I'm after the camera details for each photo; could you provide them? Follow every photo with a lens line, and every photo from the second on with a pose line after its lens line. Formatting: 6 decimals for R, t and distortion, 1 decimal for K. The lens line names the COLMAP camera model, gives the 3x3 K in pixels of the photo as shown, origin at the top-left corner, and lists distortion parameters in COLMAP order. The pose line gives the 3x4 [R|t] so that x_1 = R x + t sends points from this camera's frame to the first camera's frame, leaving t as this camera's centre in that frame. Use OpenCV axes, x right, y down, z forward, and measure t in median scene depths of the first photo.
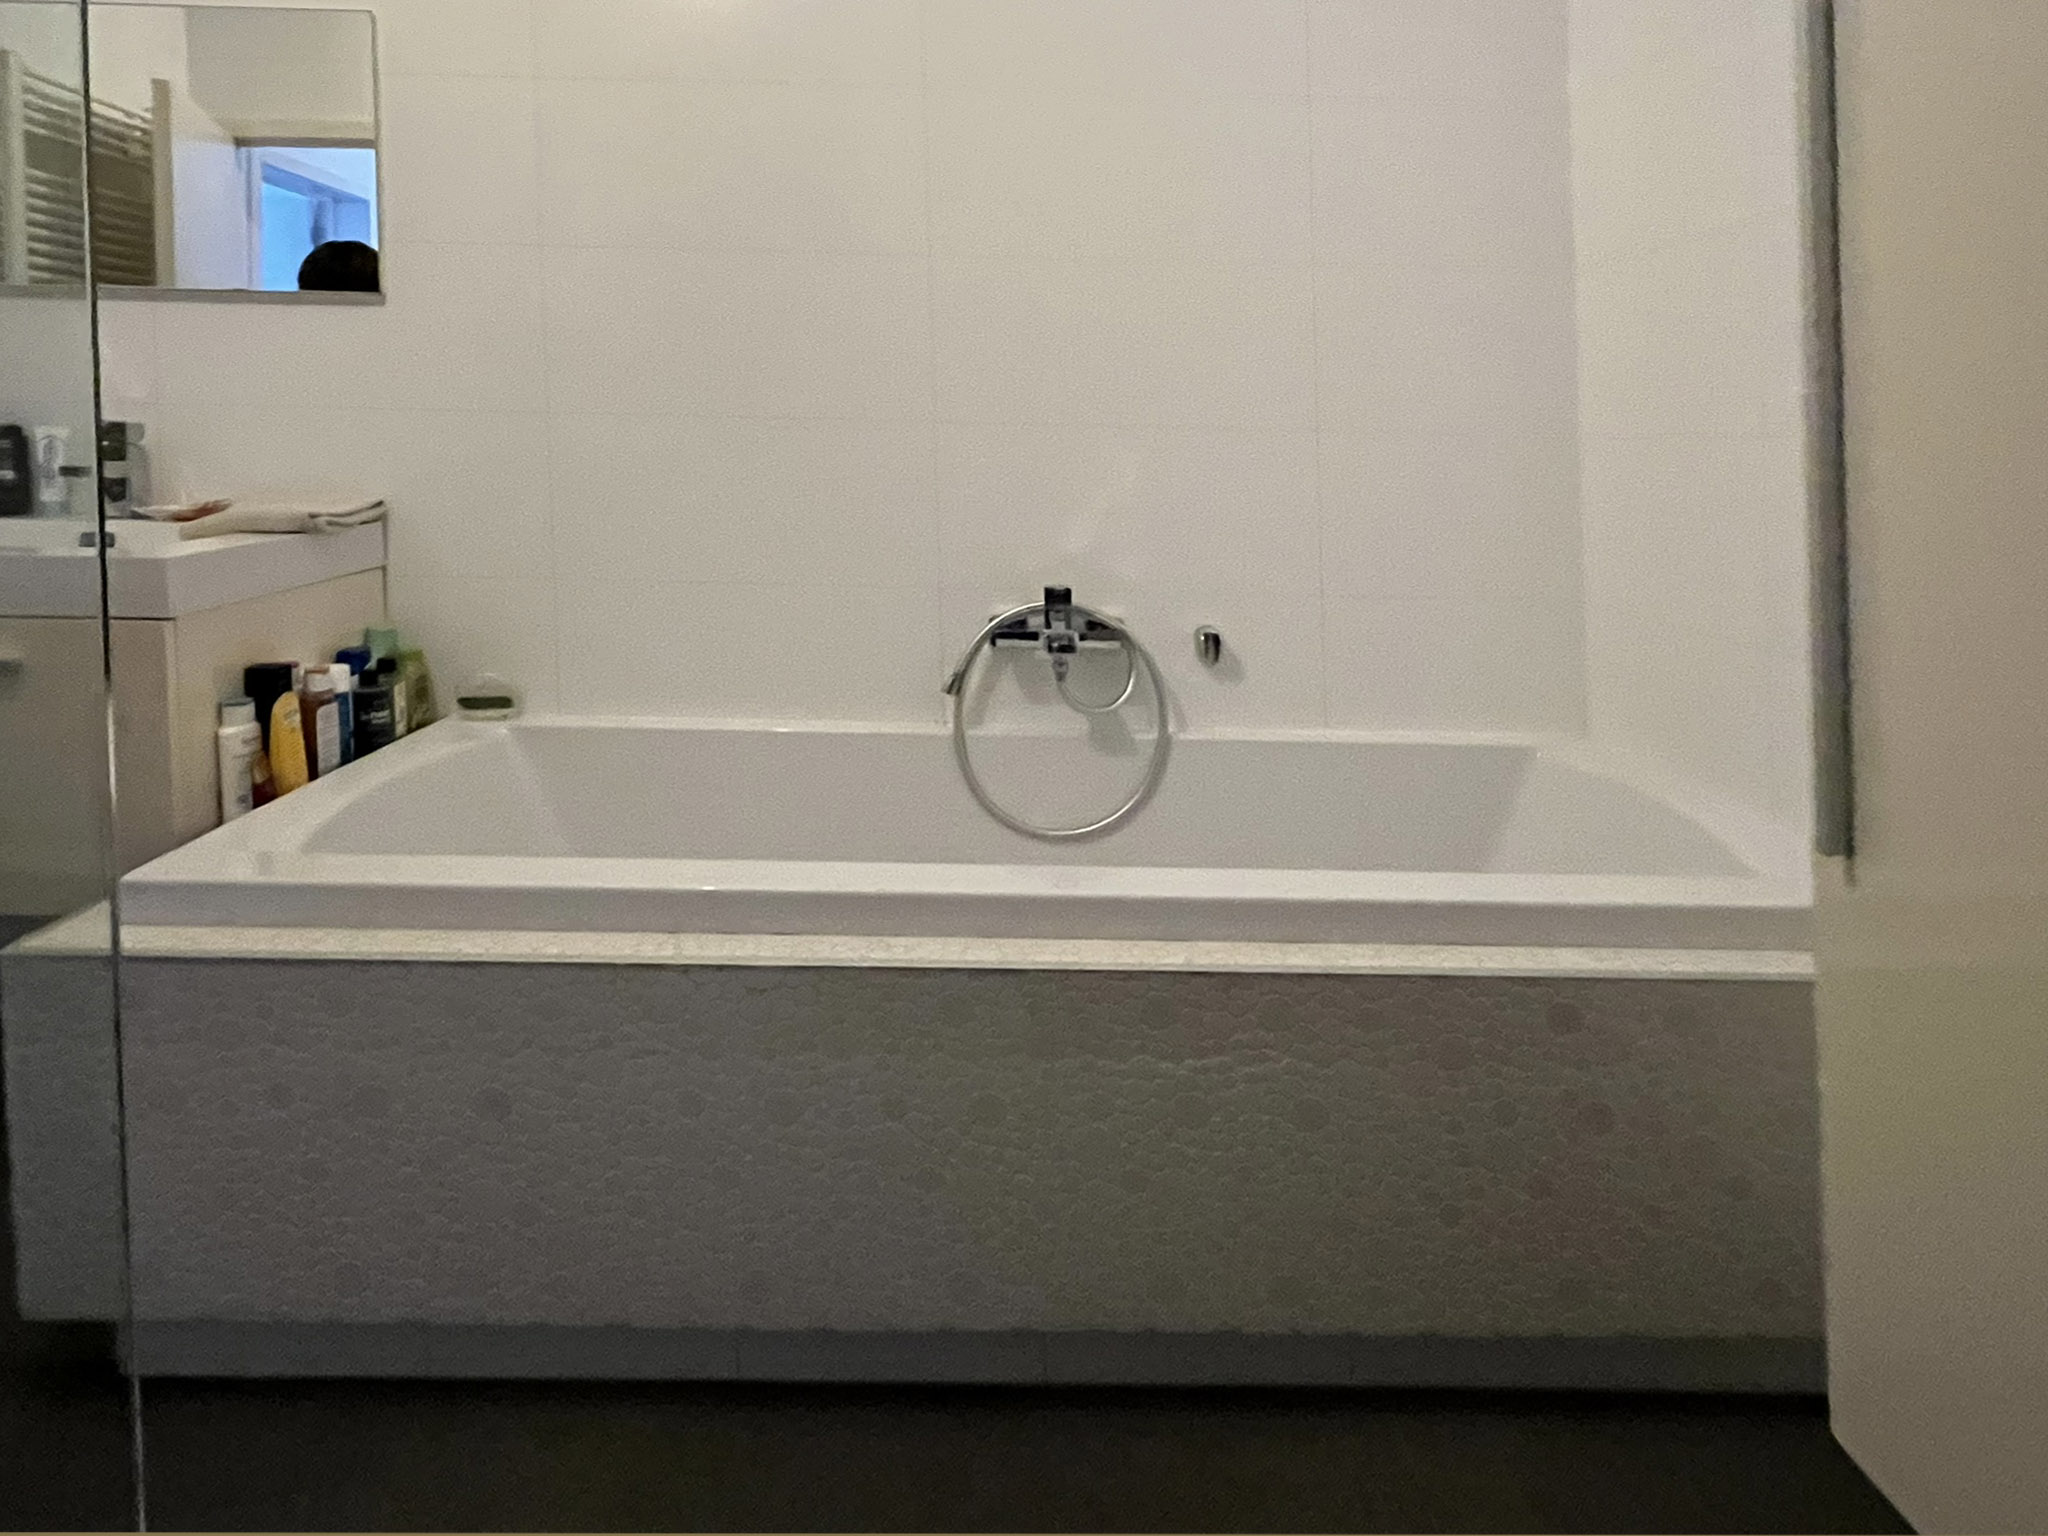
lens RADIAL K [[1217.0, 0, 1024.0], [0, 1217.0, 768.0], [0, 0, 1]] dist [-0.023688, -0.000497]
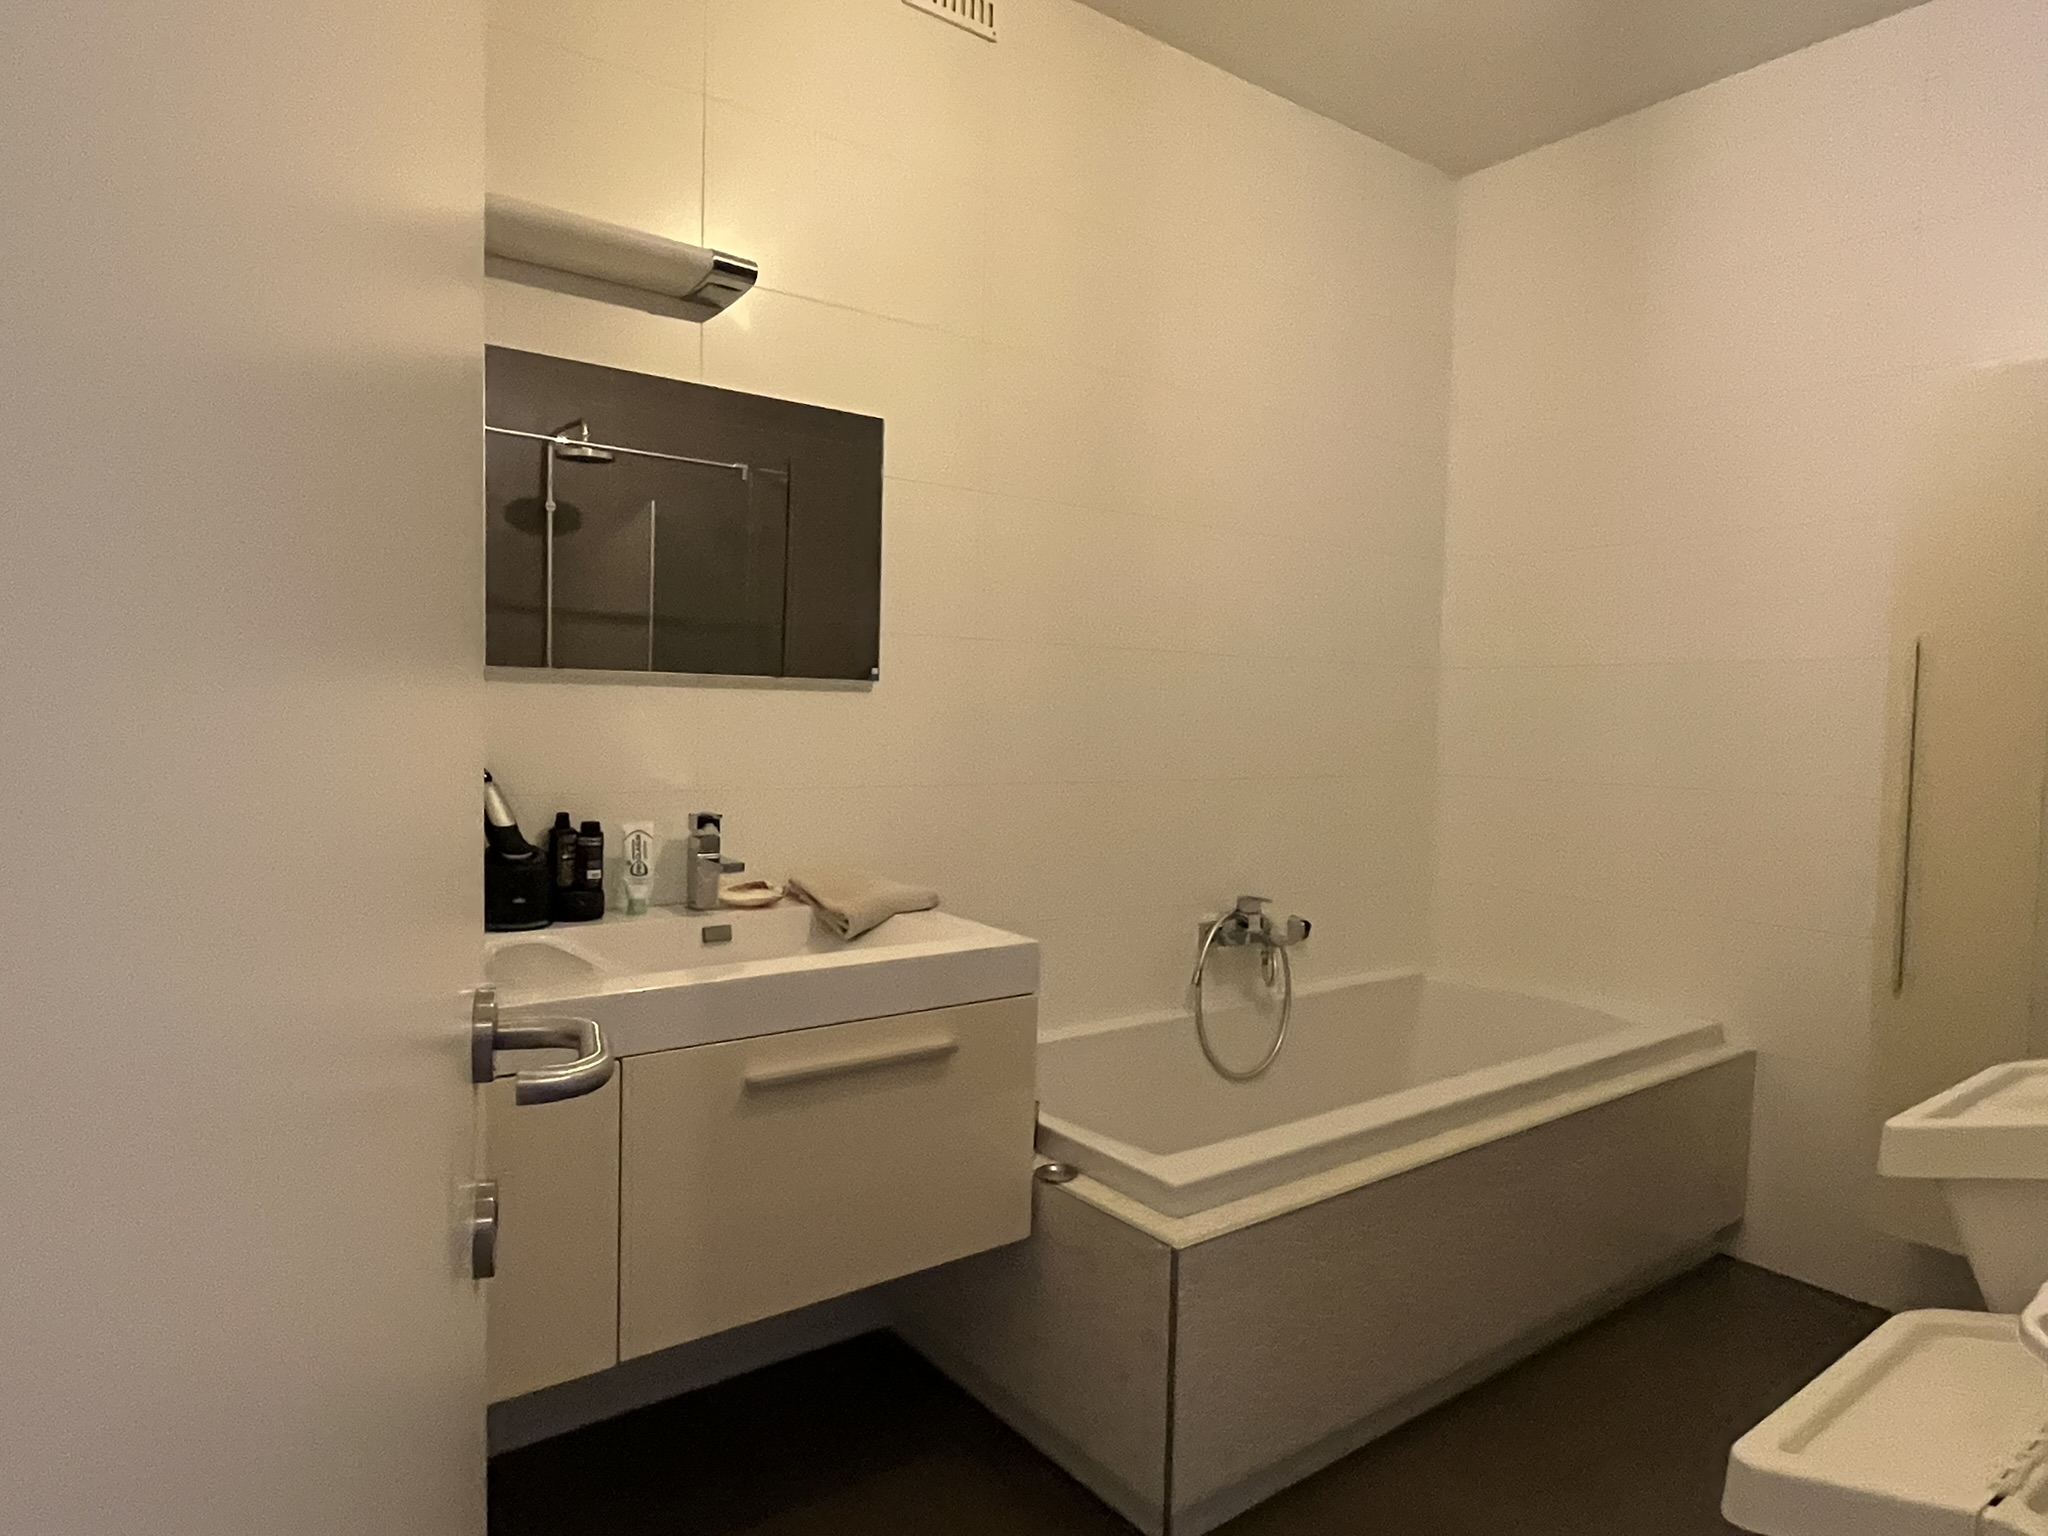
lens RADIAL K [[1217.0, 0, 1024.0], [0, 1217.0, 768.0], [0, 0, 1]] dist [-0.023688, -0.000497]
pose [[0.807140, -0.018852, 0.590060, -0.942380], [0.132709, 0.979703, -0.150231, -0.112883], [-0.575251, 0.199564, 0.793259, 0.015634]]
